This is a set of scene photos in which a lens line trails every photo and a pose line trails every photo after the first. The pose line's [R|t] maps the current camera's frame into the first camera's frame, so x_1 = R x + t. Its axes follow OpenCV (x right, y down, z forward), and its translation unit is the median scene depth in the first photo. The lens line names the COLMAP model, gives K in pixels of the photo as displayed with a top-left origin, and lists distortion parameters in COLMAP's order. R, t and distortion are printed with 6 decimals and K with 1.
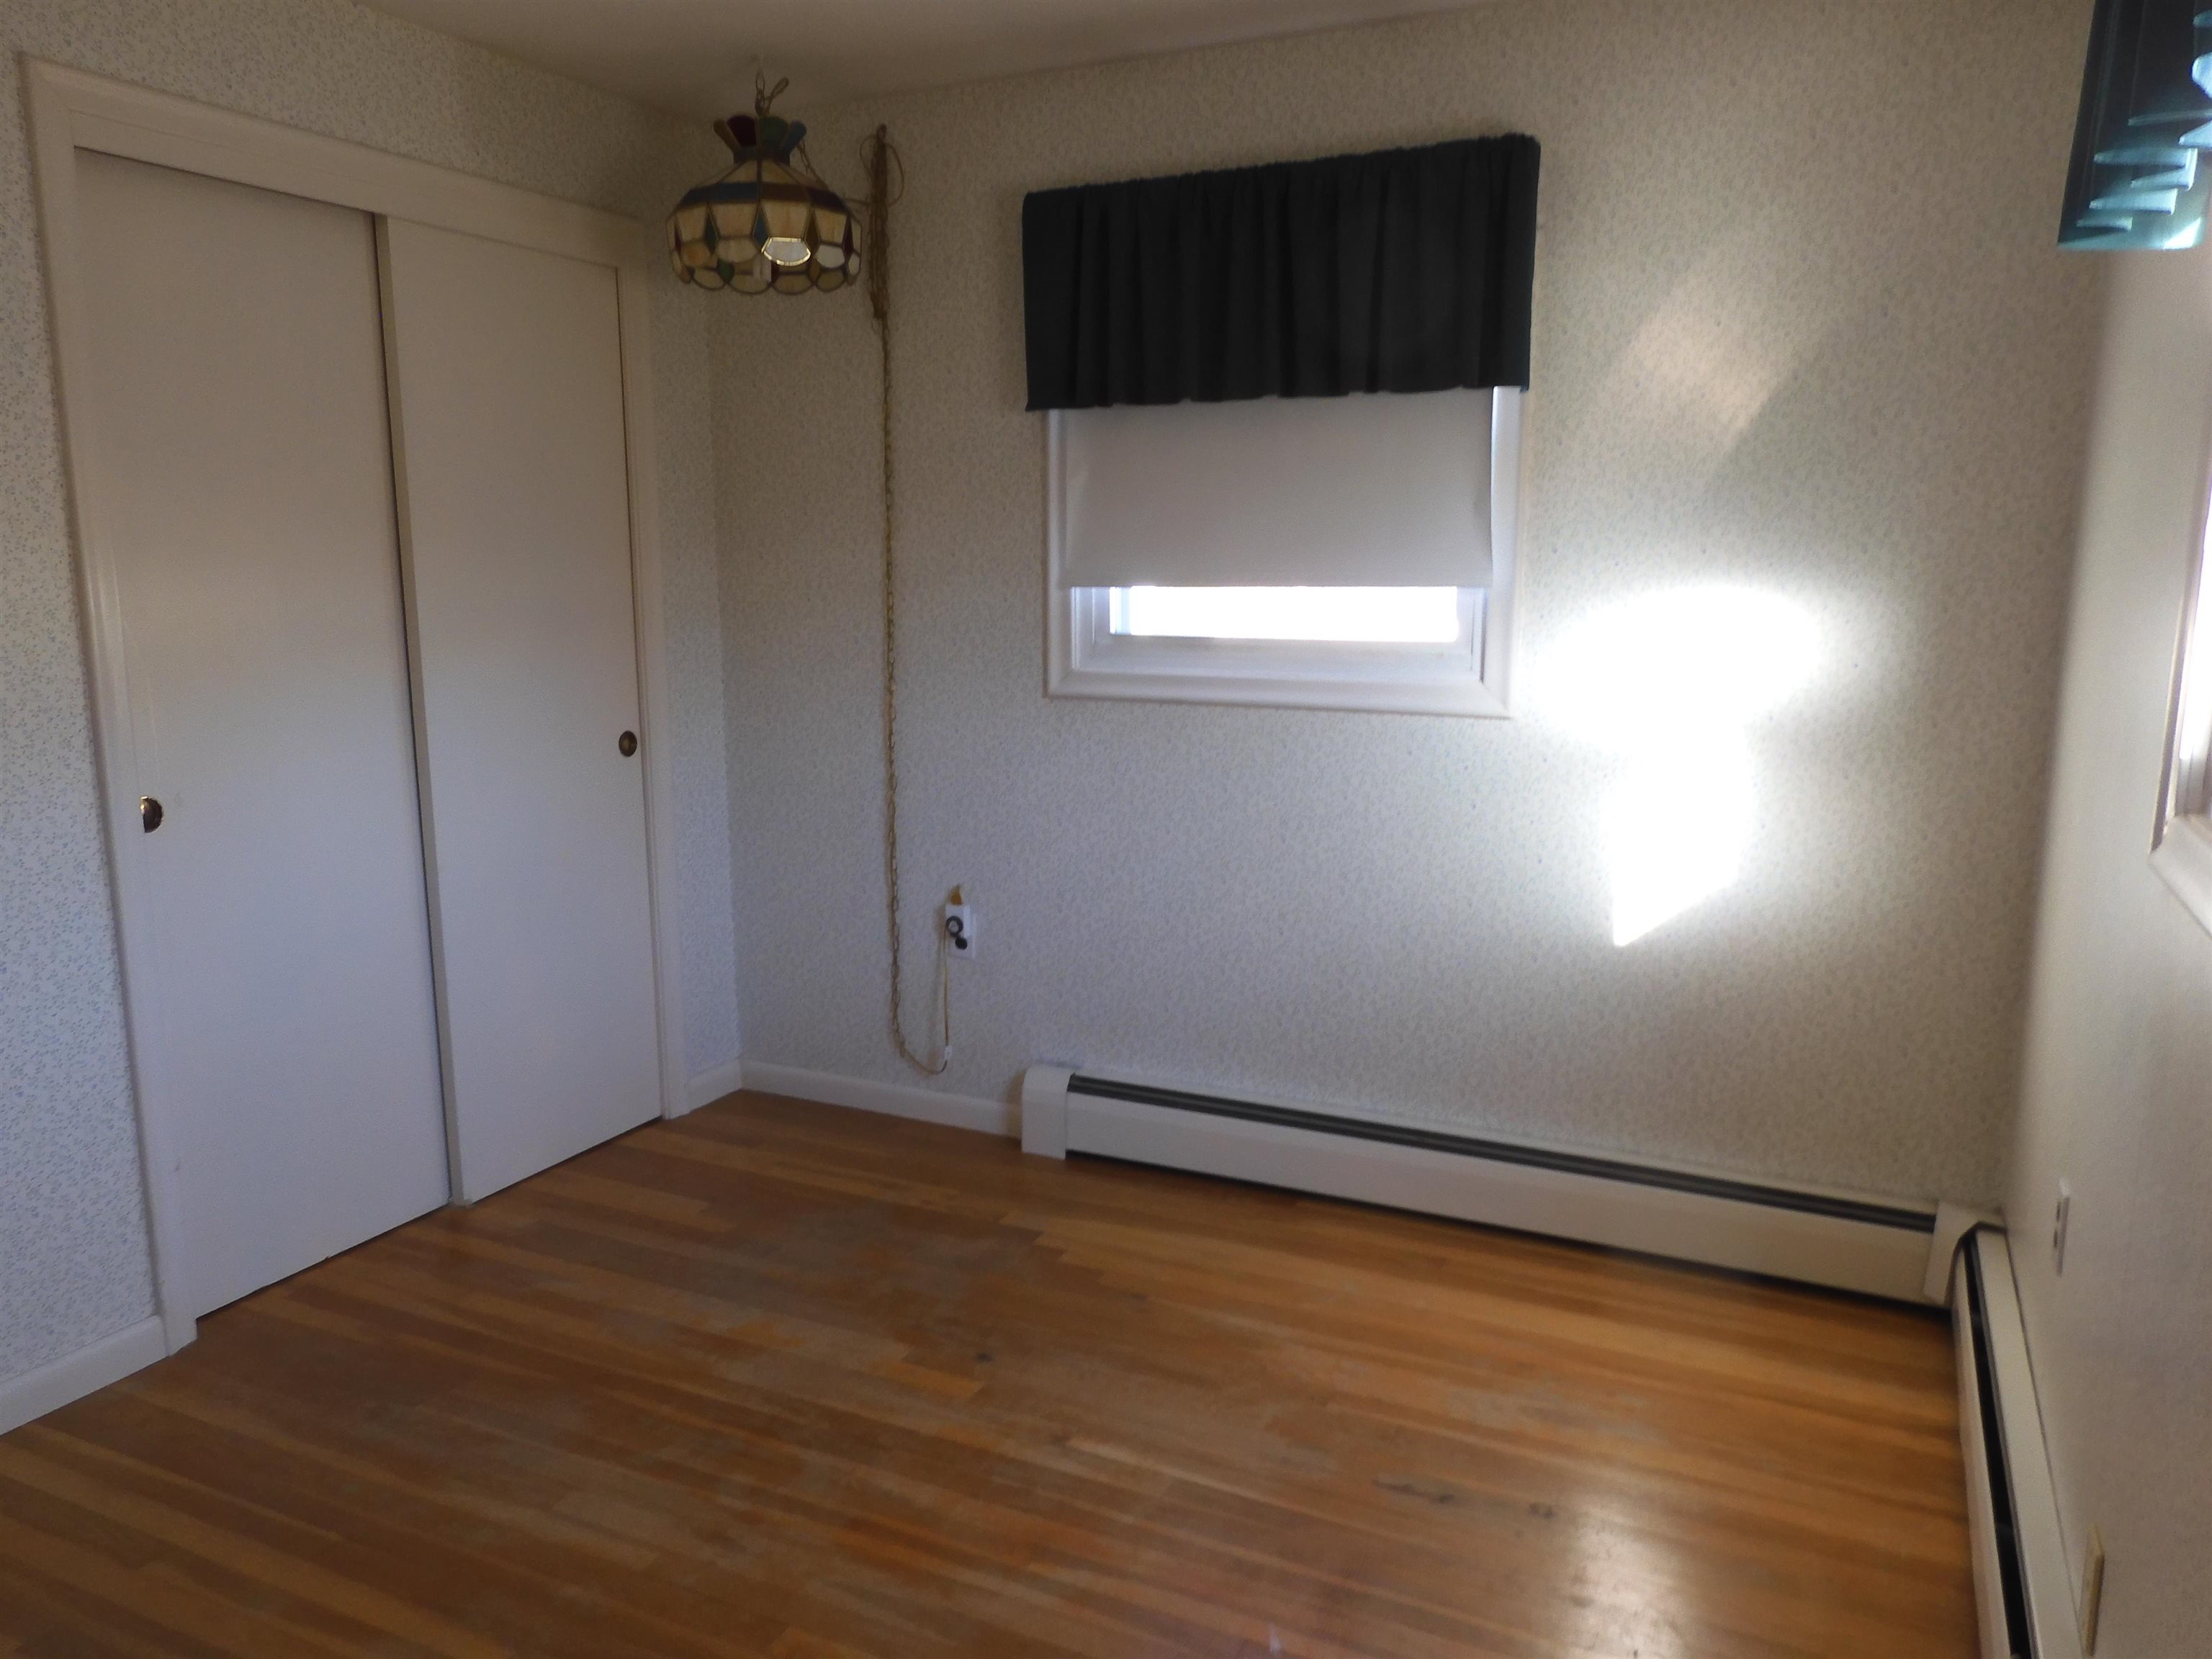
lens RADIAL K [[1583.7, 0, 1108.3], [0, 1583.7, 819.4], [0, 0, 1]] dist [-0.009154, 0.003772]
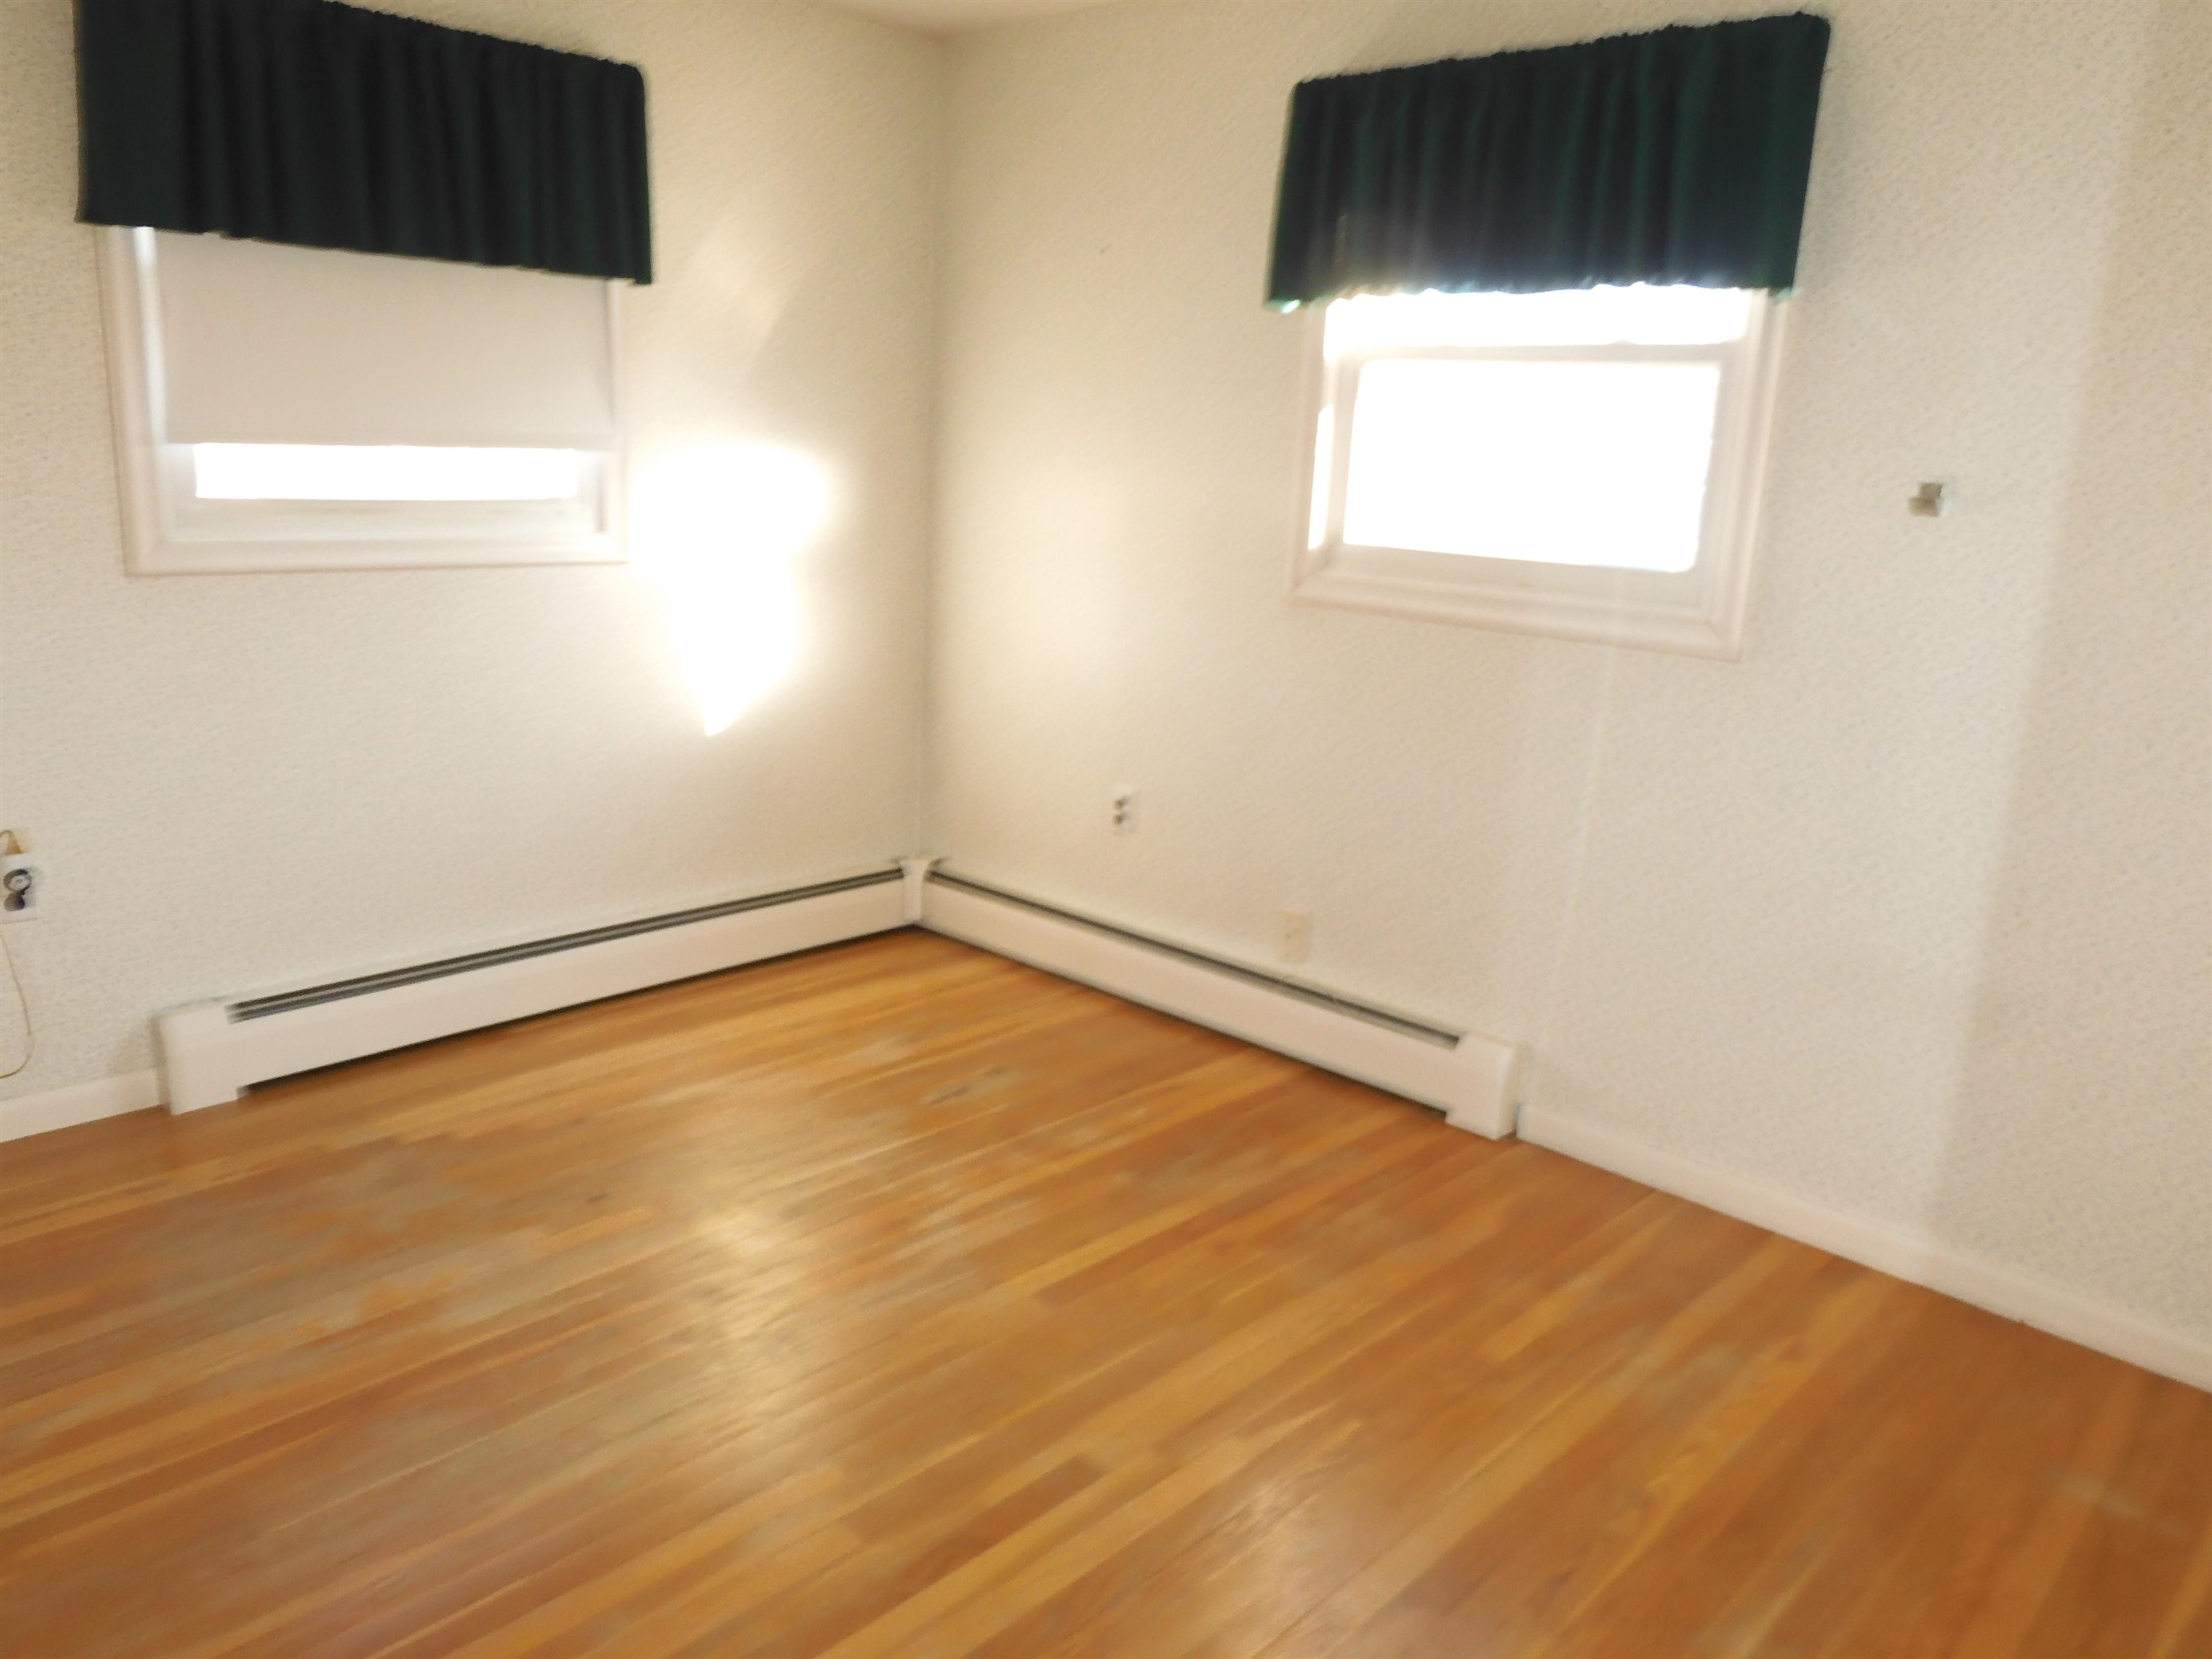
lens RADIAL K [[1583.7, 0, 1108.3], [0, 1583.7, 819.4], [0, 0, 1]] dist [-0.009154, 0.003772]
pose [[0.309133, -0.208002, 0.927993, -0.758132], [0.119319, 0.976561, 0.179141, -0.044396], [-0.943504, 0.055349, 0.326706, 0.274648]]
